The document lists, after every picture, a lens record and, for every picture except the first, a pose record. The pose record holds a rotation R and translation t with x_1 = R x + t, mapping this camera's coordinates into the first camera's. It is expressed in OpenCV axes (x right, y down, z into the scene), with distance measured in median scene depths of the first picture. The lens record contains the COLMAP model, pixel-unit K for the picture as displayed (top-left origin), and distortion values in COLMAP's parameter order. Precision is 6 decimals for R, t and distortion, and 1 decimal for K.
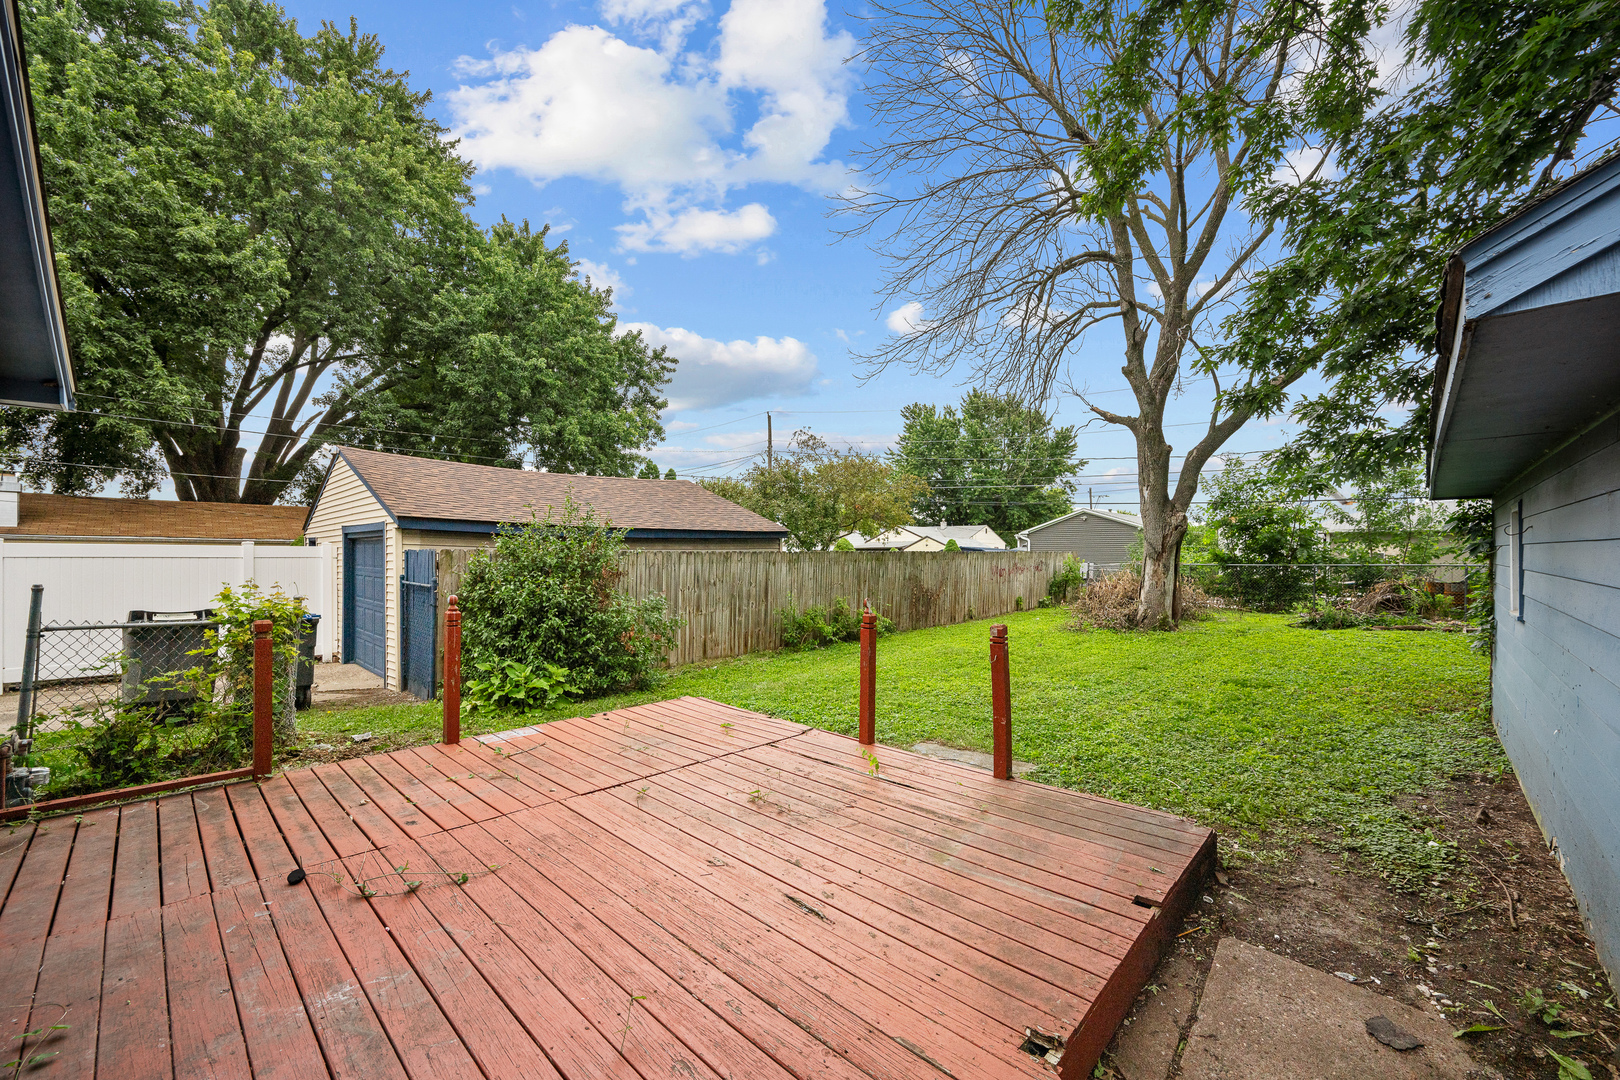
lens RADIAL K [[651.0, 0, 813.5], [0, 651.0, 549.8], [0, 0, 1]] dist [0.000490, -0.000019]
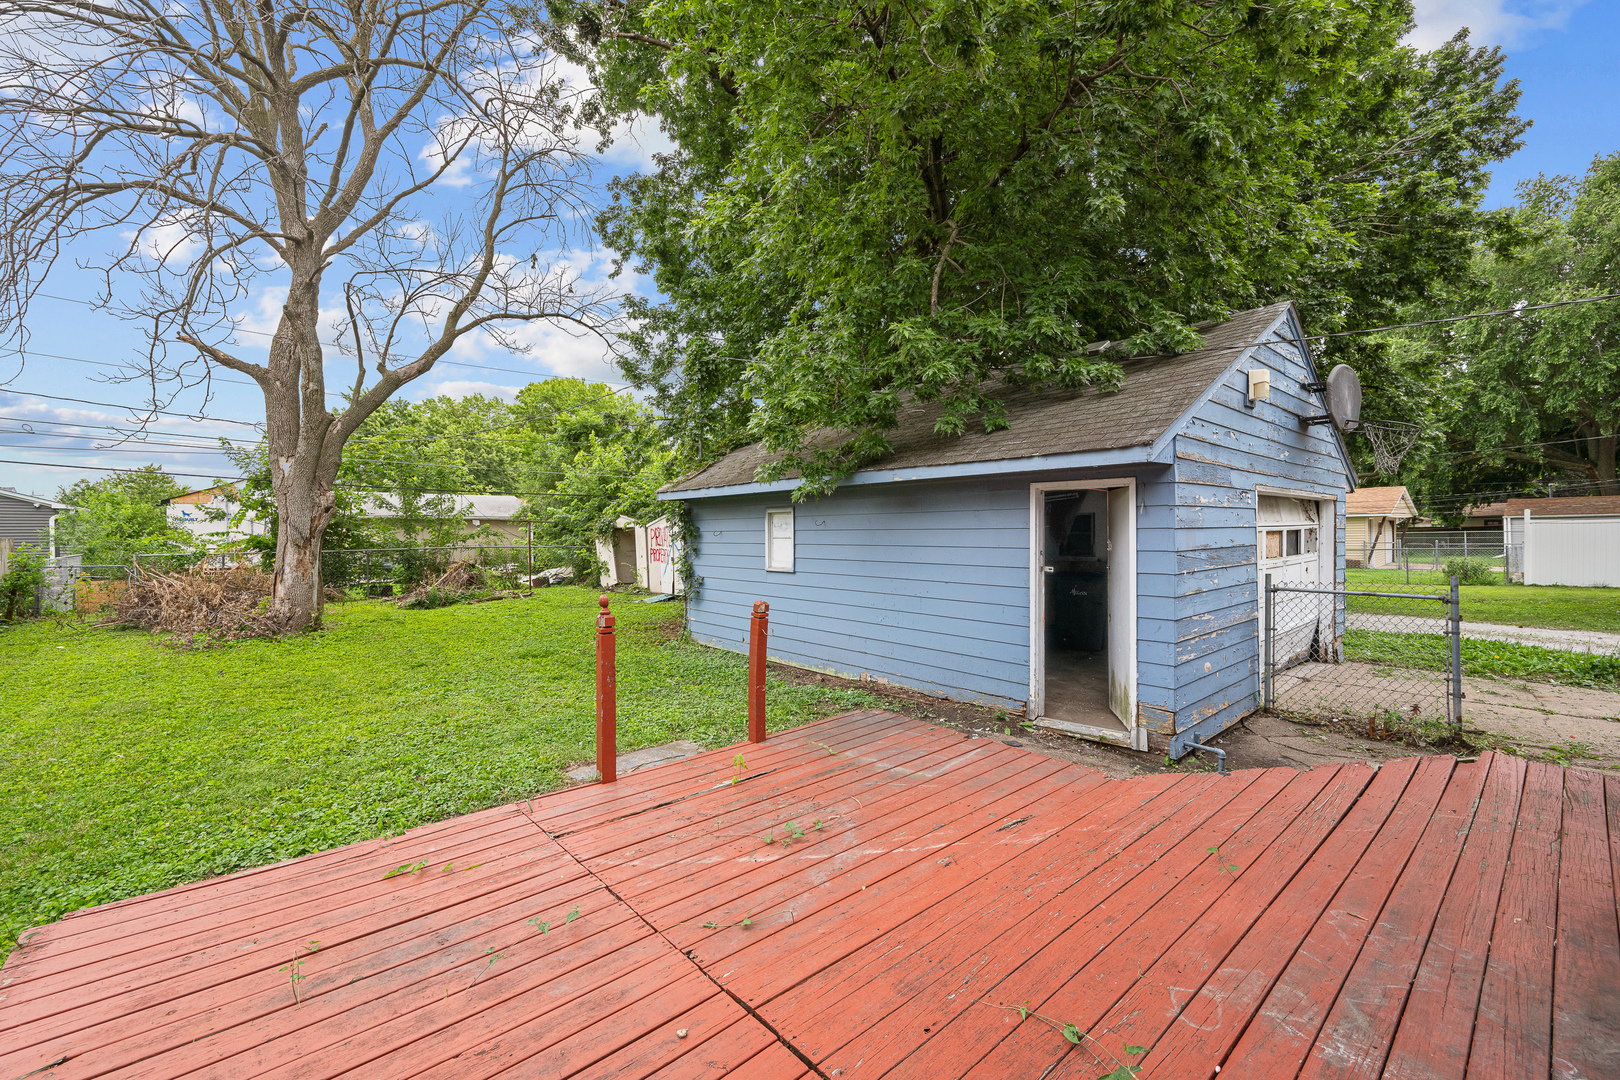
lens RADIAL K [[651.0, 0, 853.8], [0, 651.0, 514.3], [0, 0, 1]] dist [0.000490, -0.000019]
pose [[0.079408, 0.028064, 0.996447, -0.607384], [0.004934, 0.999580, -0.028546, 0.002269], [-0.996830, 0.007183, 0.079236, 0.577562]]
